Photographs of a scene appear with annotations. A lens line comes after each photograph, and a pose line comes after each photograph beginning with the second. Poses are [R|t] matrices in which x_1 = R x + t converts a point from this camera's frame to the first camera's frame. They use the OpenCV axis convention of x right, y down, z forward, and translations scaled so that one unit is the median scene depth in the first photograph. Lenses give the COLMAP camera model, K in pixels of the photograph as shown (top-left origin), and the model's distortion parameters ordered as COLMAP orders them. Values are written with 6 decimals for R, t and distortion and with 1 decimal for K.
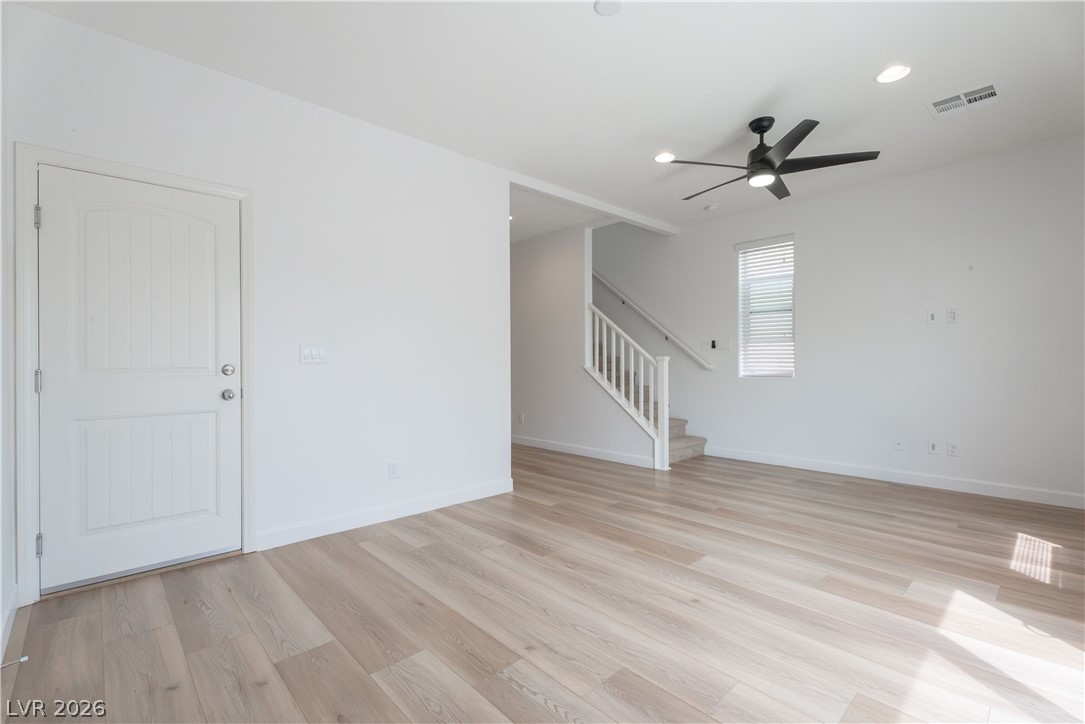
lens RADIAL K [[486.0, 0, 542.5], [0, 486.0, 362.0], [0, 0, 1]] dist [0.012843, 0.000119]
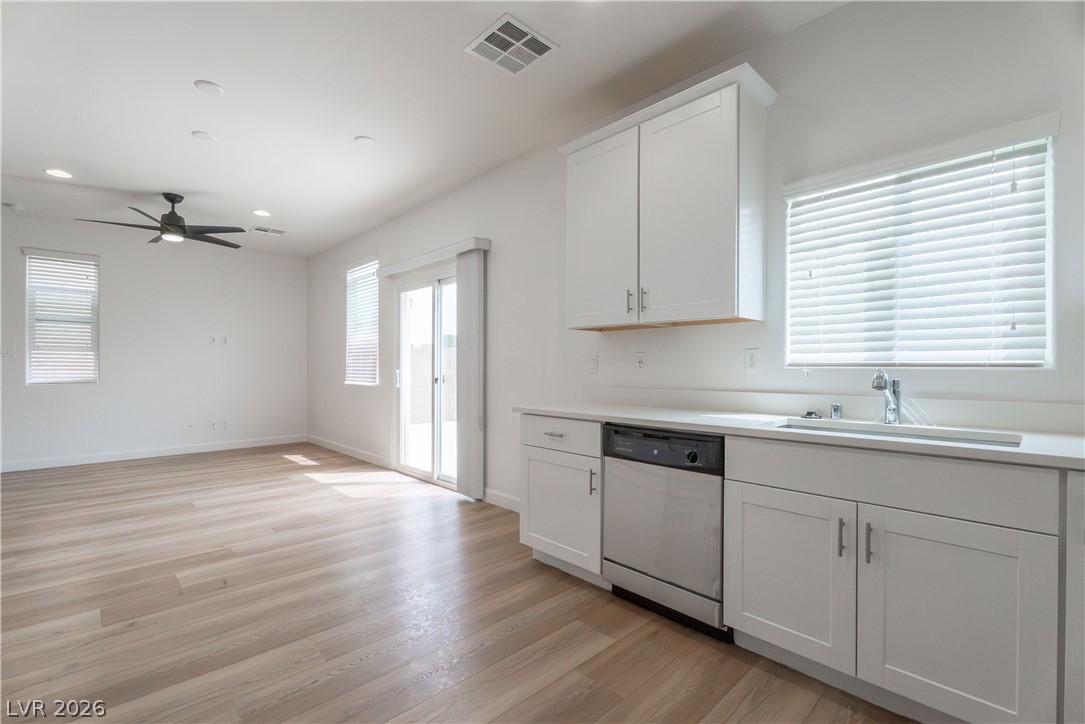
lens RADIAL K [[482.6, 0, 539.9], [0, 482.6, 367.0], [0, 0, 1]] dist [-0.000434, -0.000146]
pose [[-0.005865, 0.004066, 0.999975, -0.968251], [0.000721, 0.999991, -0.004062, -0.001788], [-0.999983, 0.000697, -0.005868, -0.028829]]
